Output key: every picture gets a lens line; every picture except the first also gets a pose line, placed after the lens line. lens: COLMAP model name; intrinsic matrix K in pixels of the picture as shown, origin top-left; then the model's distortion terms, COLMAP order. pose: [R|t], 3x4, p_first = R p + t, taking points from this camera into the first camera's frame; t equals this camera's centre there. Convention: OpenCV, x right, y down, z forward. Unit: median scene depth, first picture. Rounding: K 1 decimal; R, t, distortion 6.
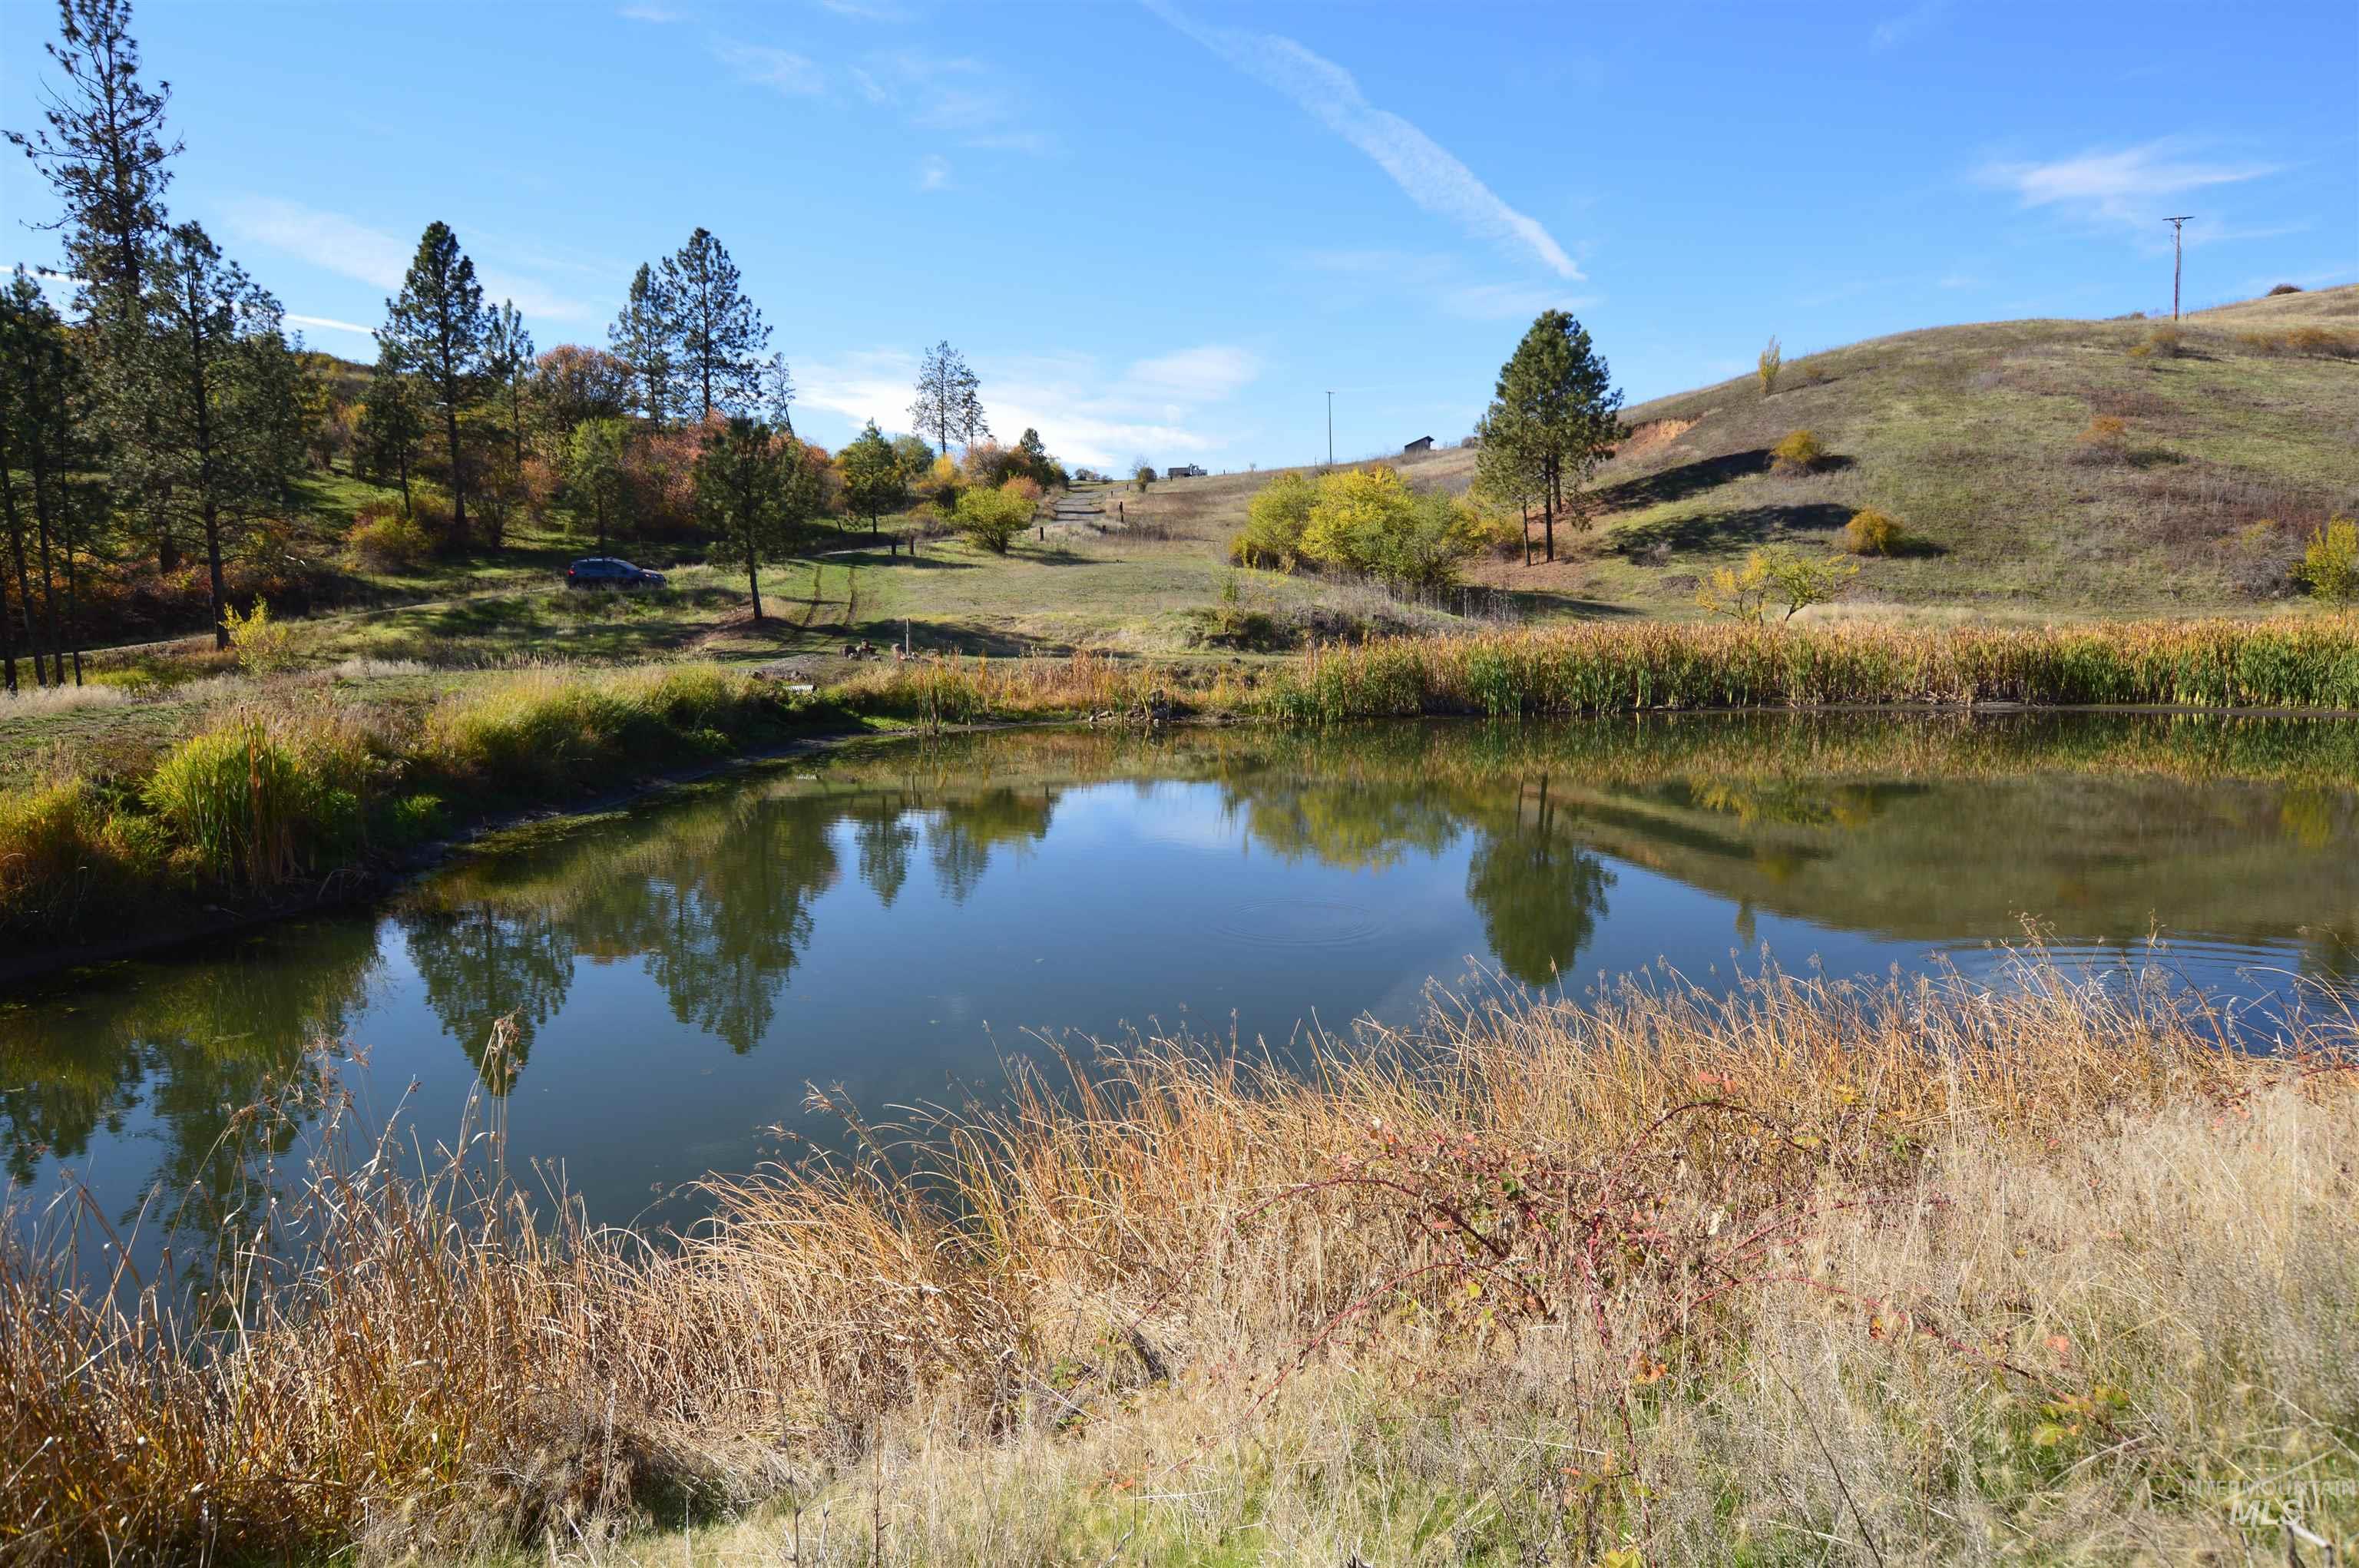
lens RADIAL K [[1443.4, 0, 1110.1], [0, 1443.4, 759.6], [0, 0, 1]] dist [0.000594, -0.001726]
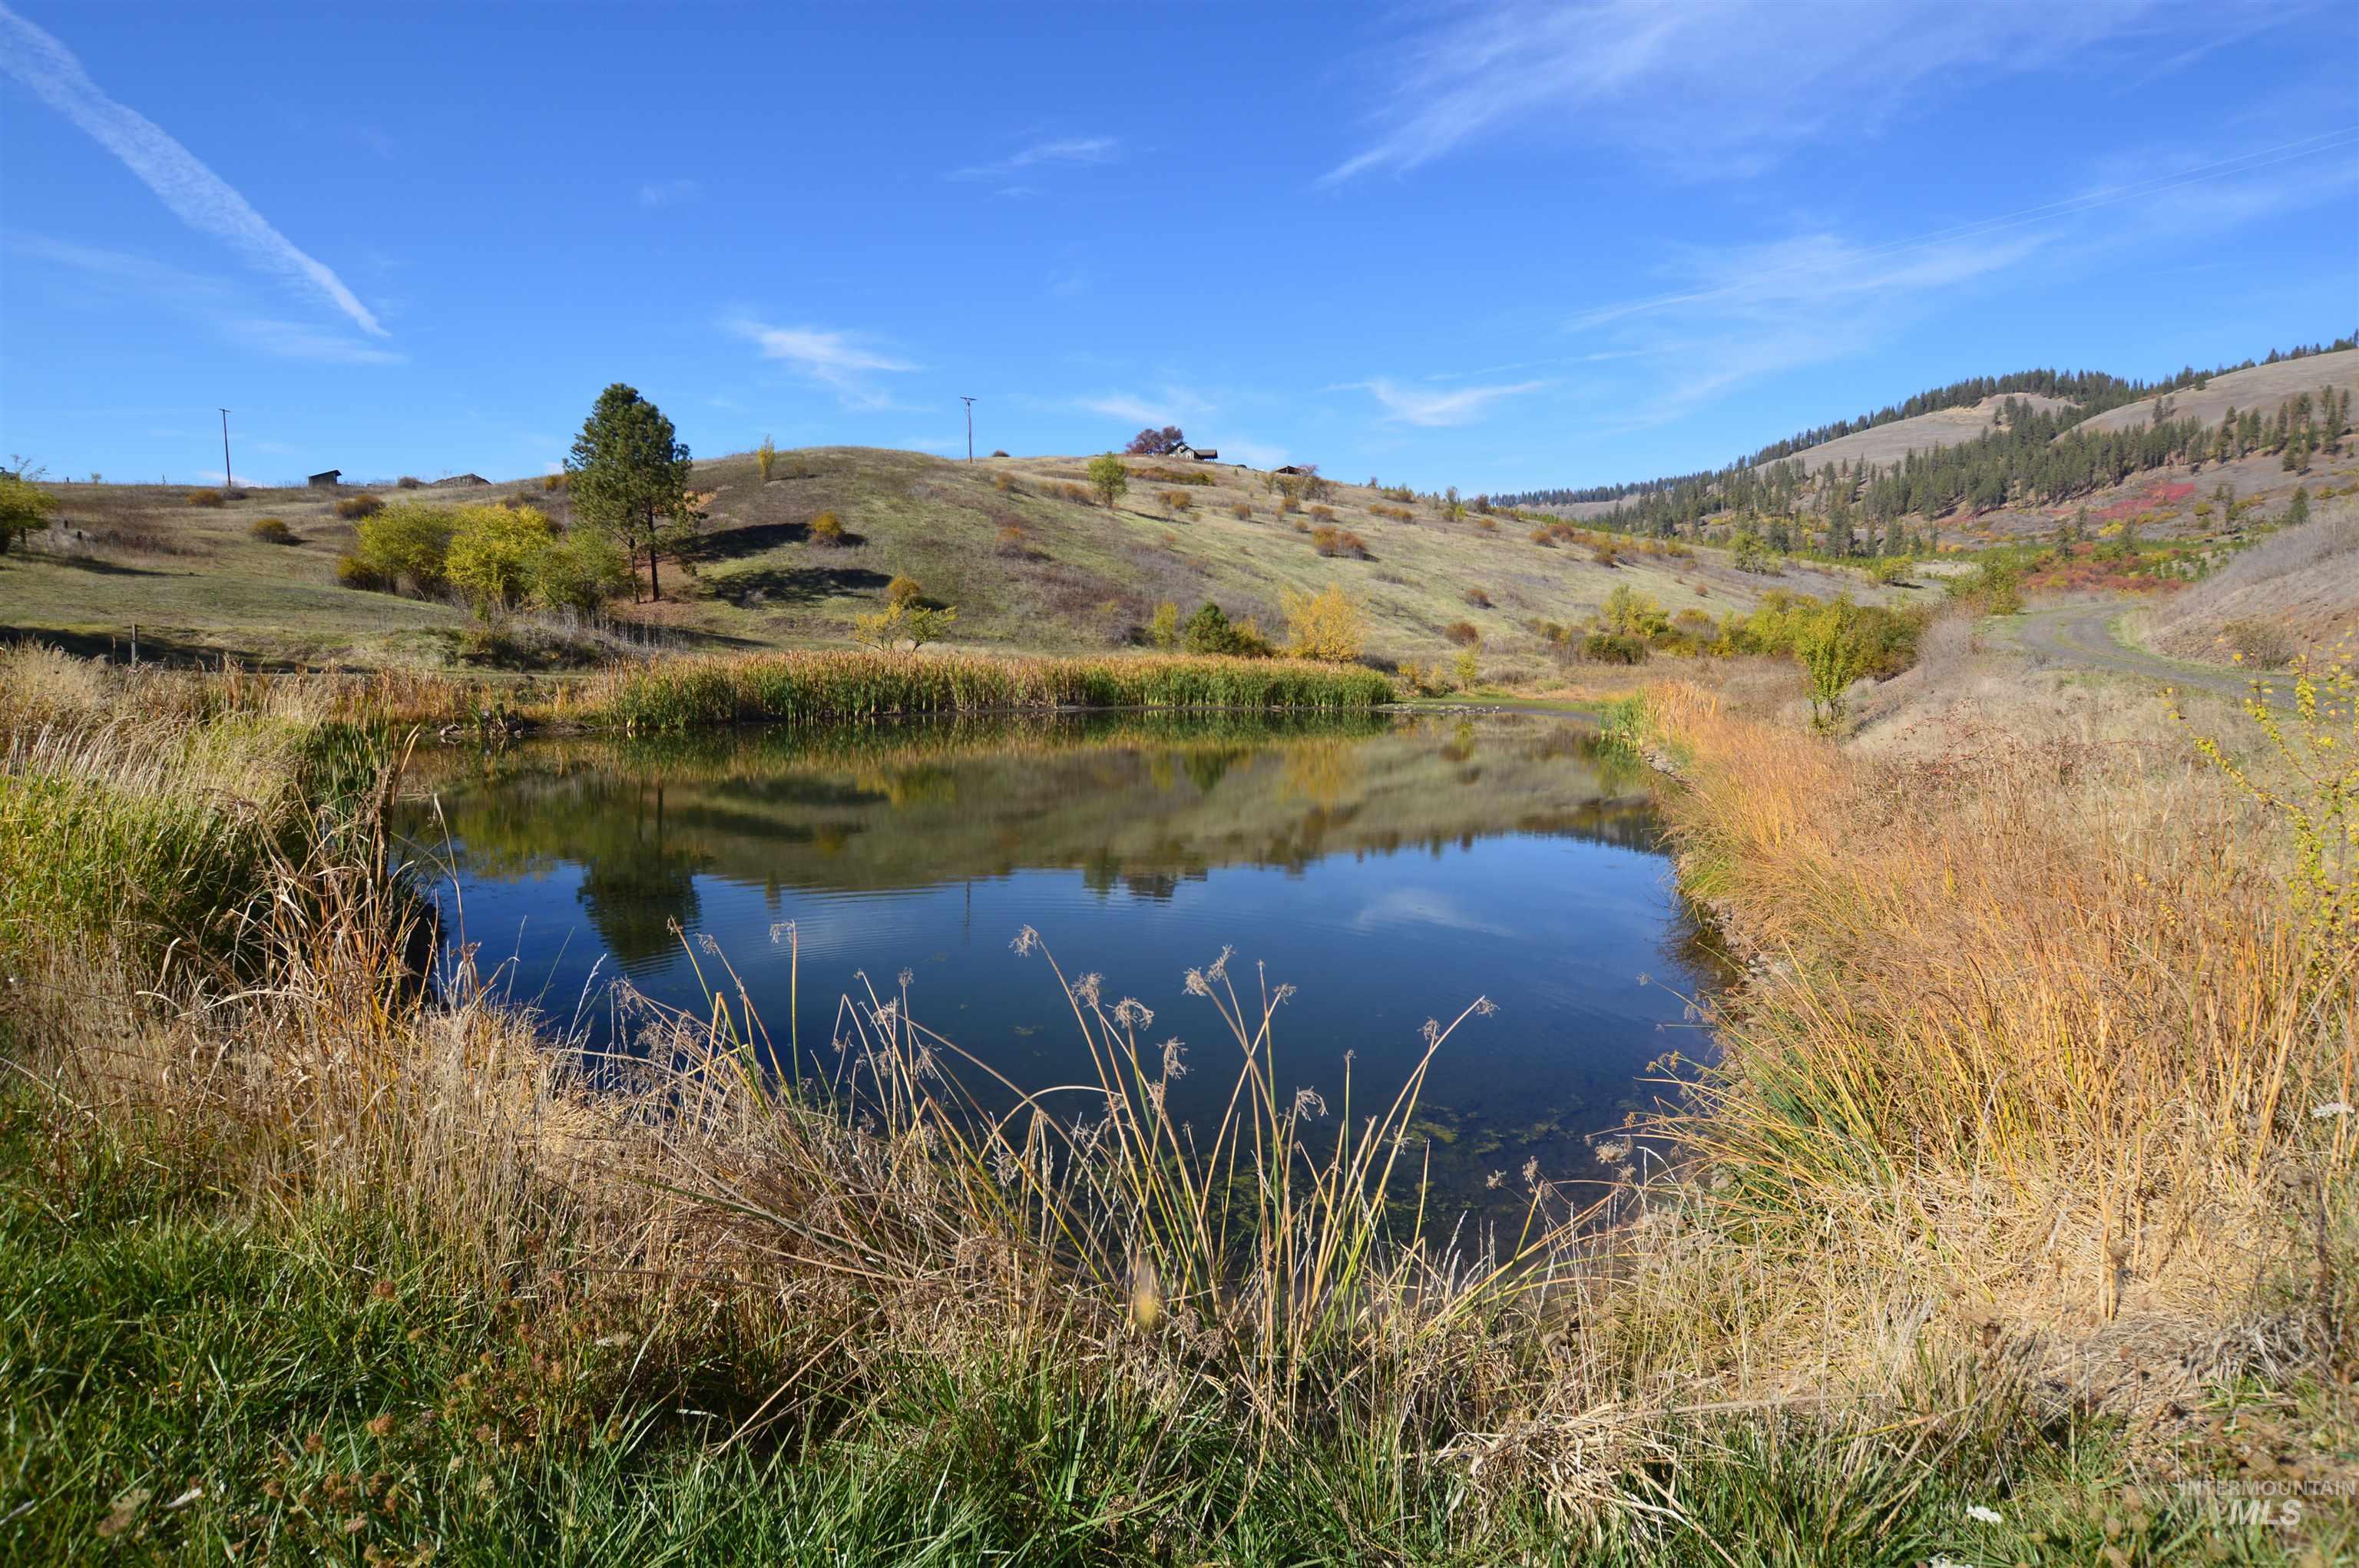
lens RADIAL K [[1191.5, 0, 1300.9], [0, 1191.5, 753.8], [0, 0, 1]] dist [-0.044520, 0.005220]
pose [[0.558692, -0.047861, 0.827993, -0.189014], [0.065727, 0.997749, 0.013324, 0.007051], [-0.826767, 0.046978, 0.560580, 0.044777]]
